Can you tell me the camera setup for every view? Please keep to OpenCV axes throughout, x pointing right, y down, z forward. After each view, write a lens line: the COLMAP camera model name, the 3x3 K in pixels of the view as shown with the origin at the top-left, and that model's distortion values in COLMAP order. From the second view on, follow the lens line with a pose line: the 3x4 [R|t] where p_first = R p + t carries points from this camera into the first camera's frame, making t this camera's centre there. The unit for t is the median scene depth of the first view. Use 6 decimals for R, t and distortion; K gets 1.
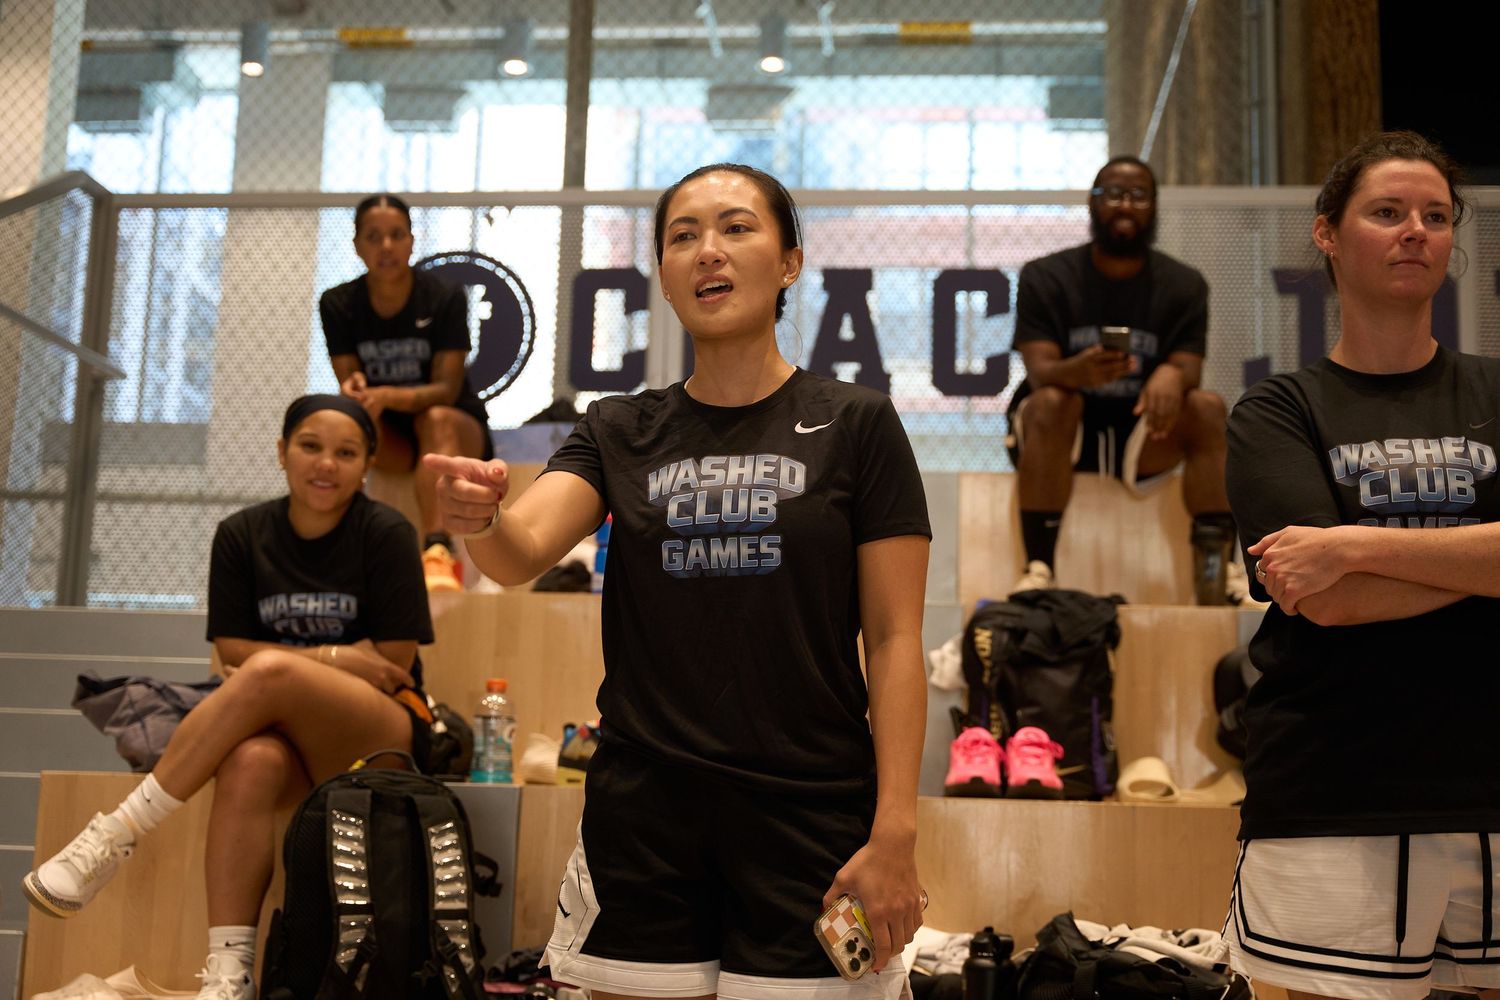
lens RADIAL K [[1933.8, 0, 750.0], [0, 1933.8, 500.0], [0, 0, 1]] dist [0.005747, 0.000166]
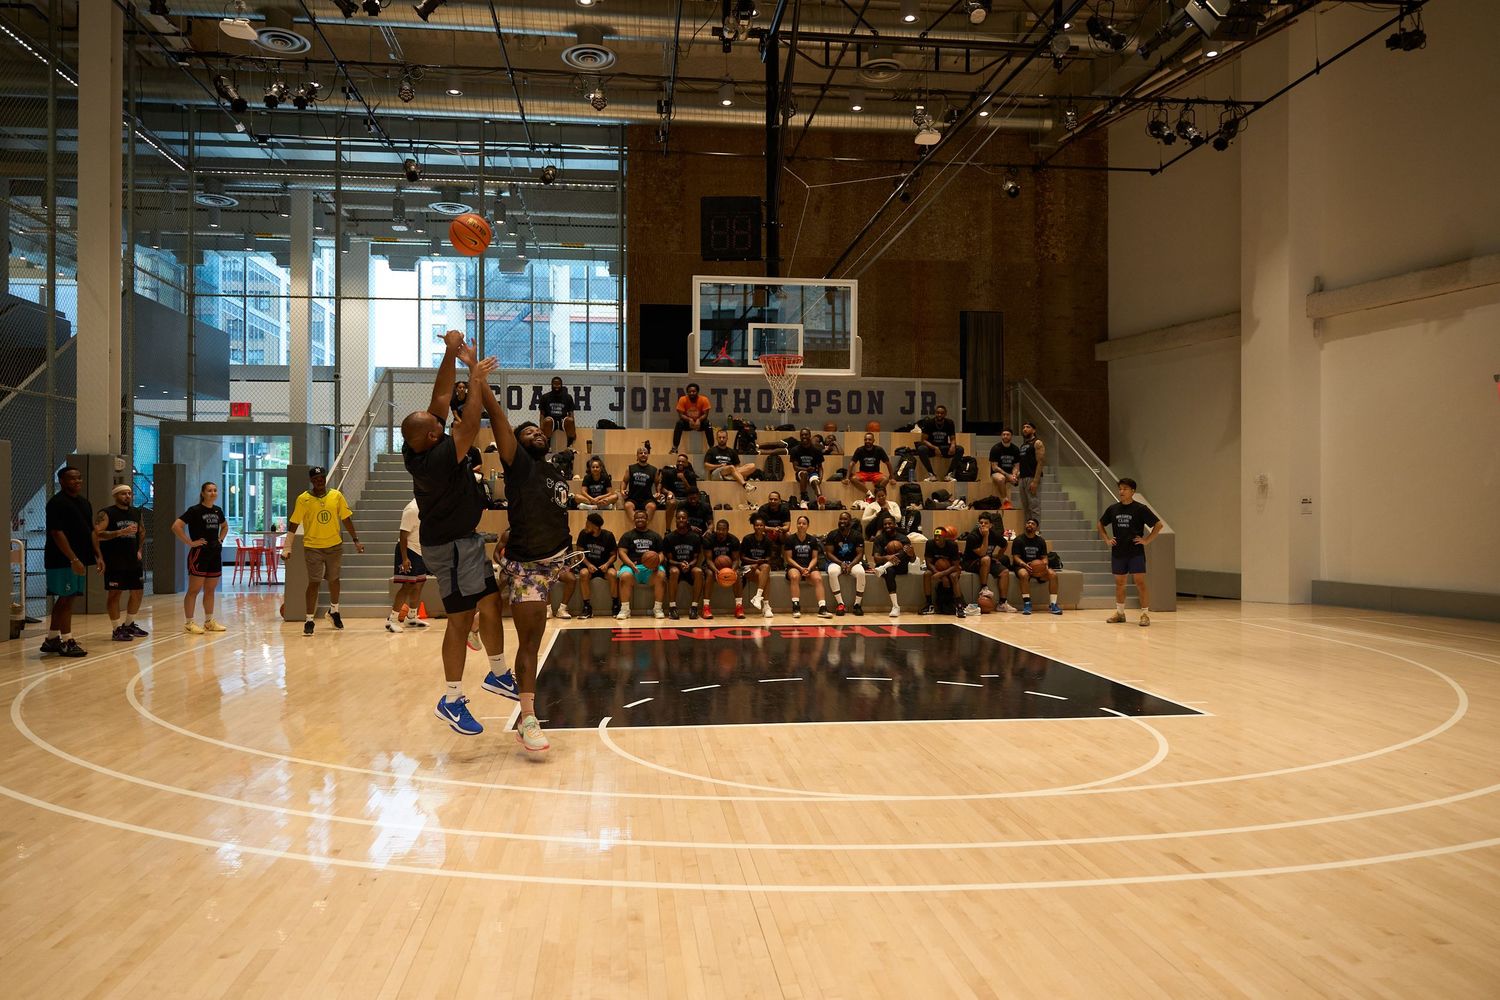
lens RADIAL K [[1058.6, 0, 742.1], [0, 1058.6, 501.1], [0, 0, 1]] dist [-0.009333, 0.002588]
pose [[0.977628, -0.027340, 0.208557, -0.016194], [-0.006605, 0.987038, 0.160353, -0.279424], [-0.210238, -0.158143, 0.964775, -2.028168]]
